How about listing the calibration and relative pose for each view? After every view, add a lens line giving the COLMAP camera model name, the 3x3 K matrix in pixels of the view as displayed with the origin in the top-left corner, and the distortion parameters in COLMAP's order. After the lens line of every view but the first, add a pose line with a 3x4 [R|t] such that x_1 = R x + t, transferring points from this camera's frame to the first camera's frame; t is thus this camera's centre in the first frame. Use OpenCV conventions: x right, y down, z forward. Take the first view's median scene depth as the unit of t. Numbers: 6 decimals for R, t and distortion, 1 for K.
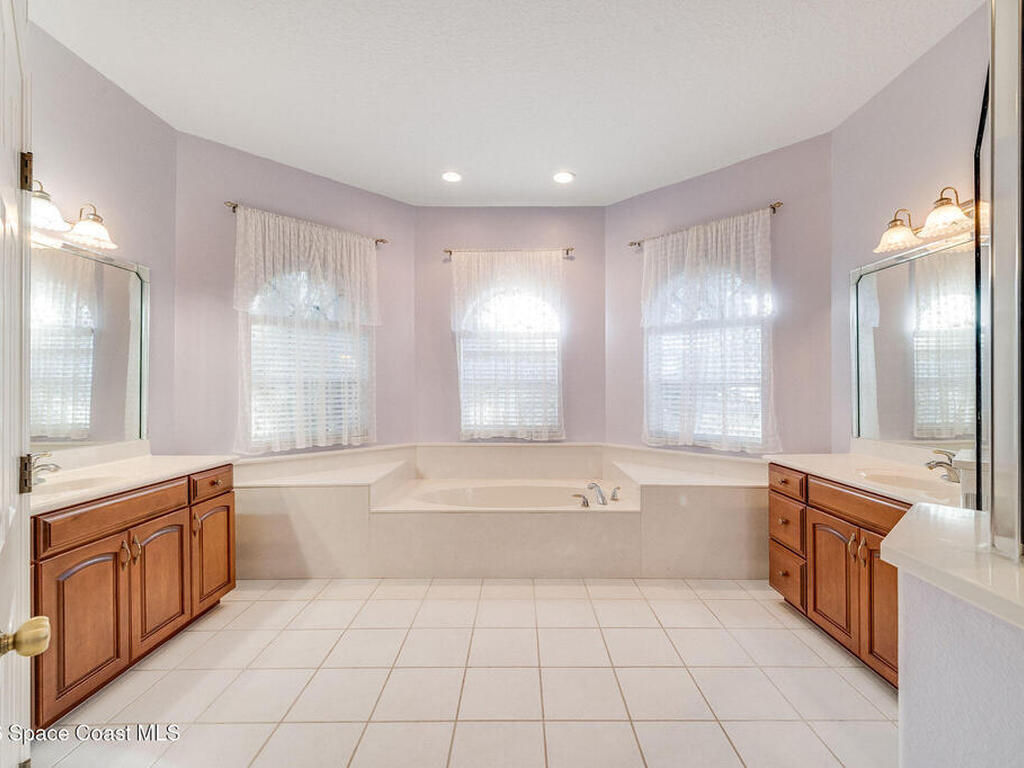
lens RADIAL K [[467.1, 0, 514.7], [0, 467.1, 389.7], [0, 0, 1]] dist [0.001526, 0.000234]
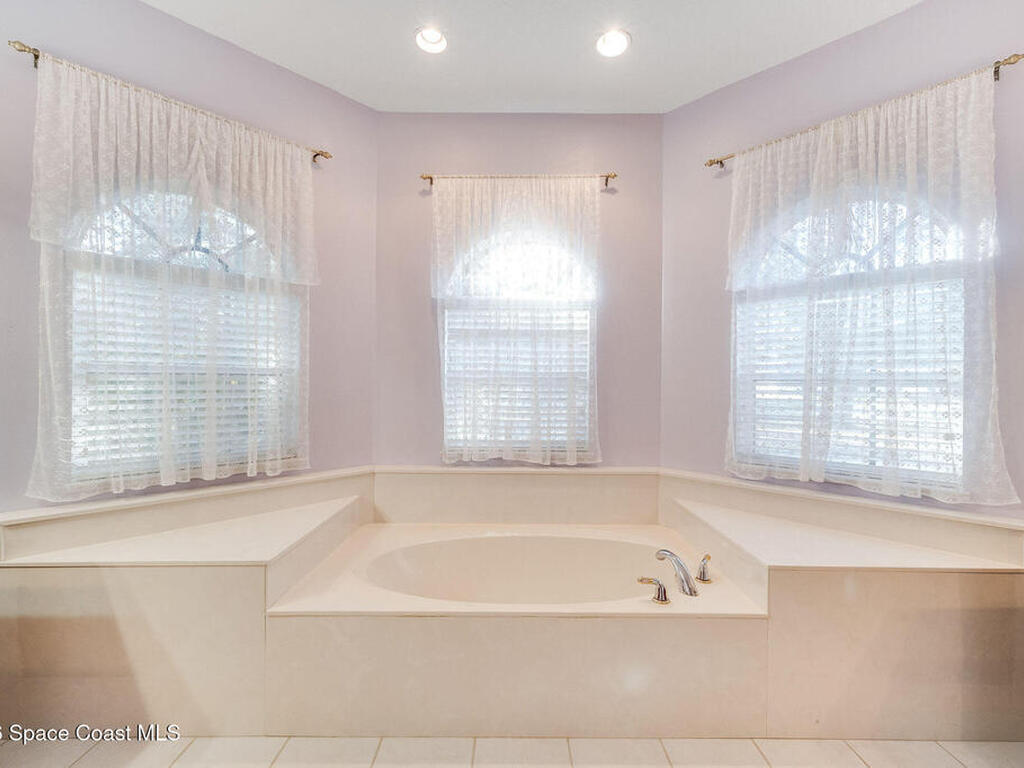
lens RADIAL K [[461.5, 0, 513.8], [0, 461.5, 376.8], [0, 0, 1]] dist [-0.000108, 0.000066]
pose [[0.999873, 0.008188, 0.013637, -0.027958], [-0.007948, 0.999815, -0.017511, -0.003468], [-0.013778, 0.017400, 0.999754, 0.372427]]
